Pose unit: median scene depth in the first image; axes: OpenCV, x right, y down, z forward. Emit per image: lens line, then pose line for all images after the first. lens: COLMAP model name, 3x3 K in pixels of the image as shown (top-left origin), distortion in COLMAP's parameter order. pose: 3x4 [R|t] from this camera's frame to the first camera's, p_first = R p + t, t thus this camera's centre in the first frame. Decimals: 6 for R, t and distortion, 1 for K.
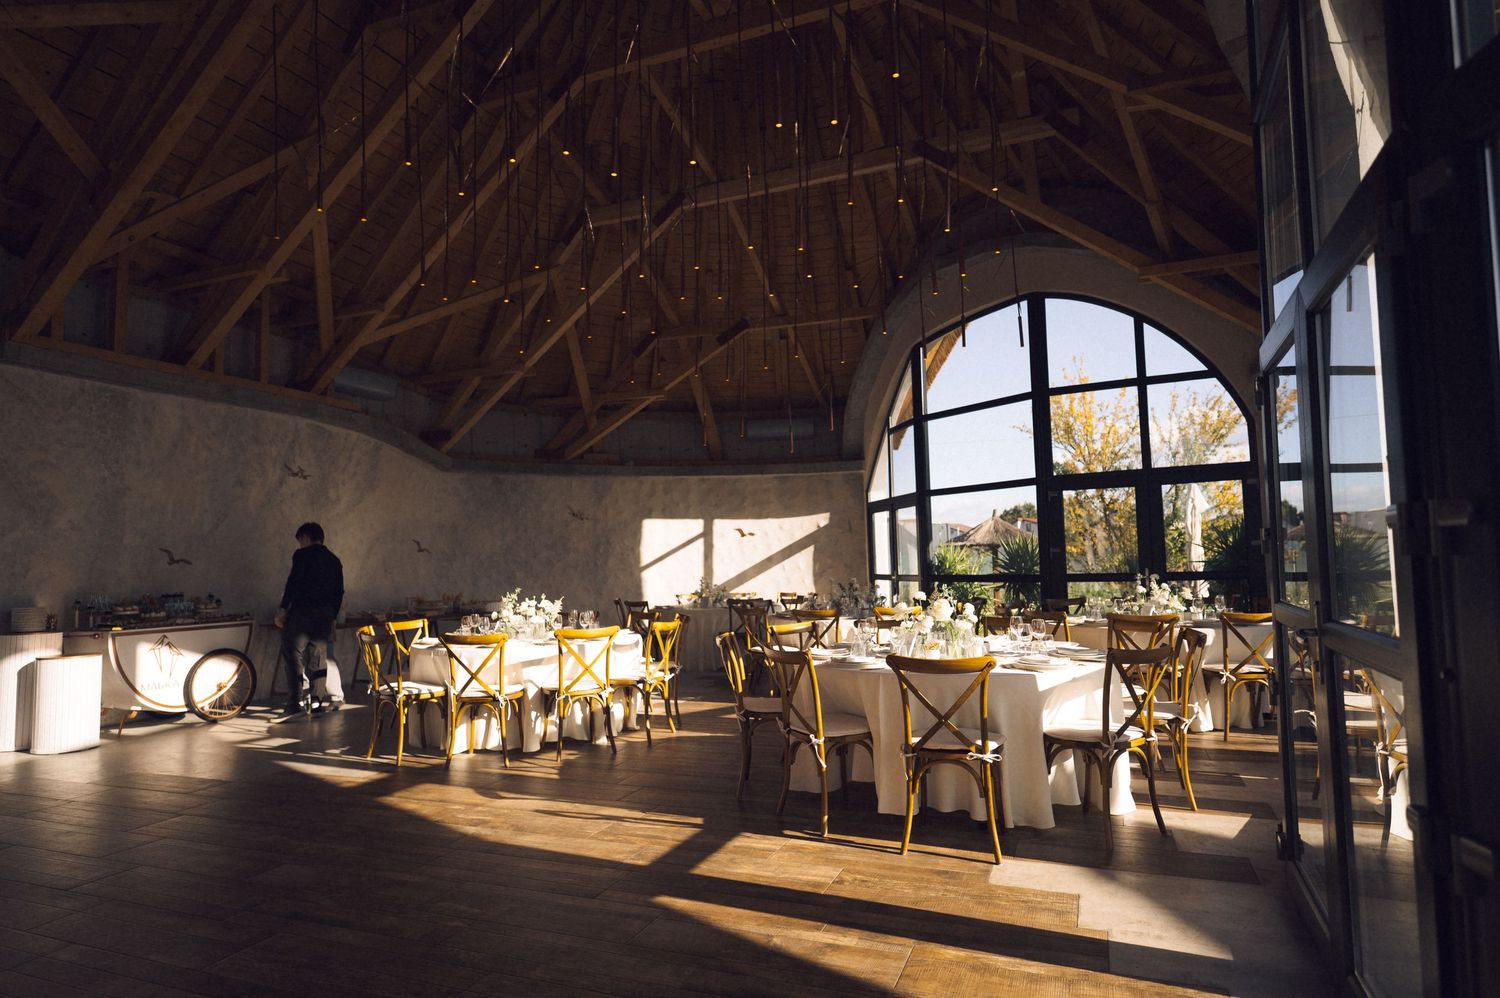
lens RADIAL K [[856.3, 0, 760.0], [0, 856.3, 503.2], [0, 0, 1]] dist [-0.001754, -0.001244]
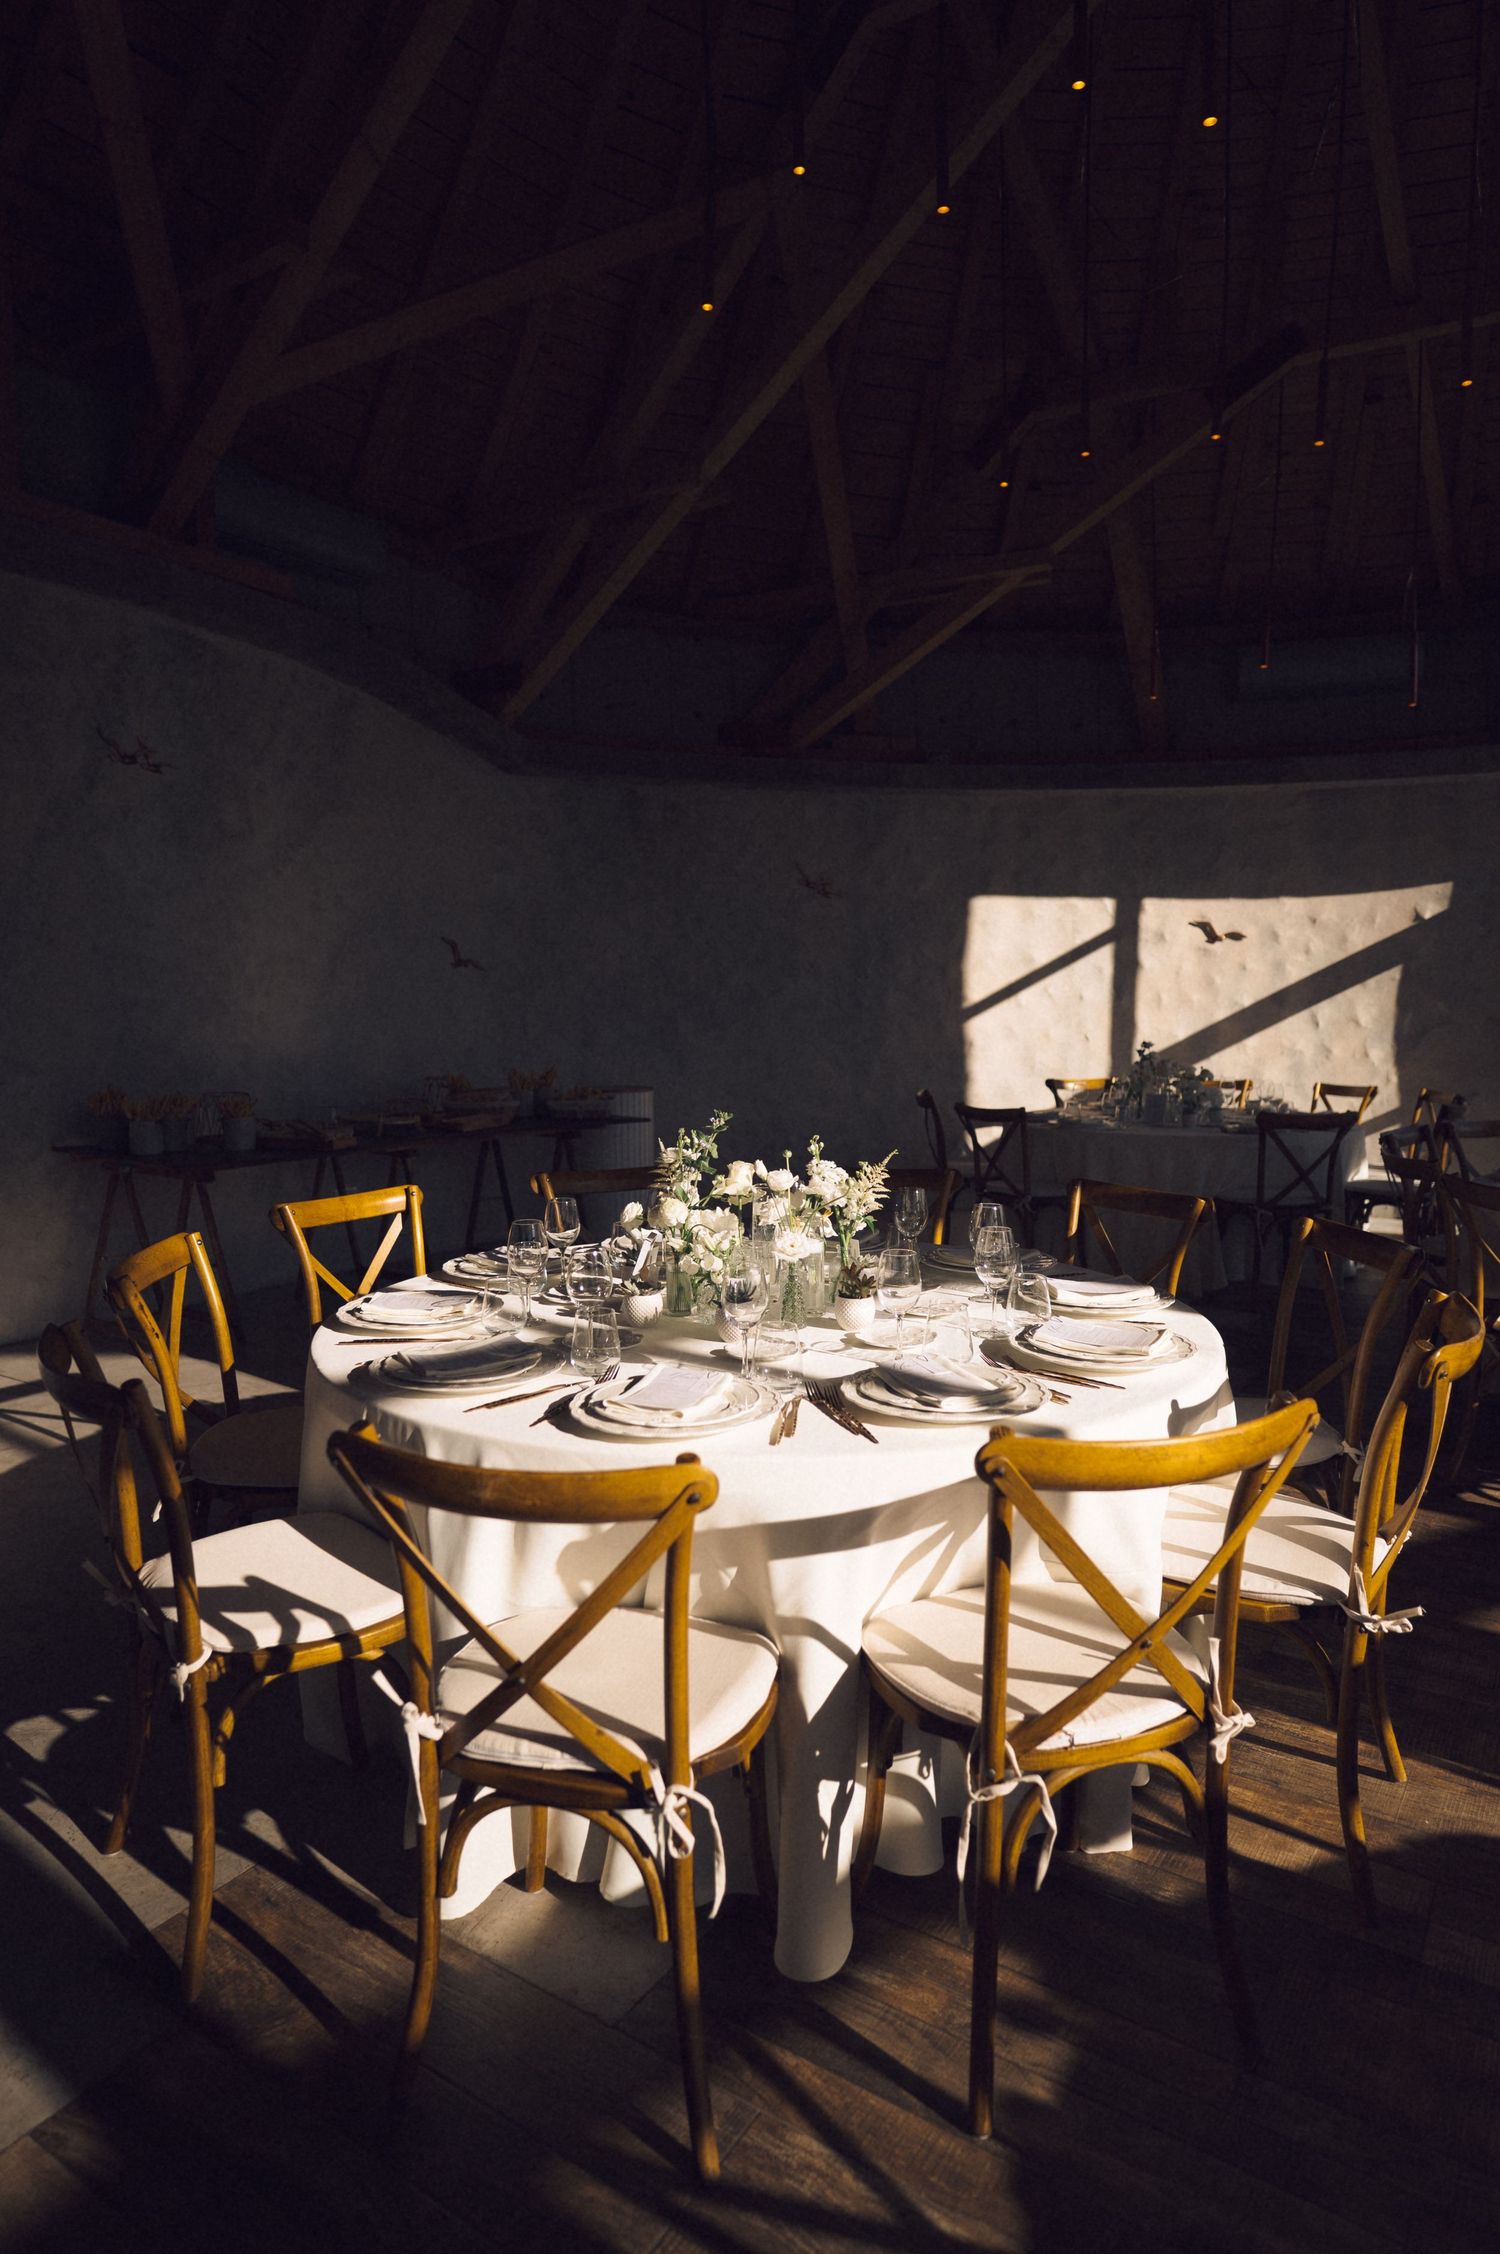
lens RADIAL K [[1286.7, 0, 746.9], [0, 1286.7, 1130.5], [0, 0, 1]] dist [-0.001754, -0.001244]
pose [[0.978098, 0.040950, -0.204075, -0.116372], [-0.004519, 0.984403, 0.175872, 0.022315], [0.208094, -0.171098, 0.963028, 0.374767]]
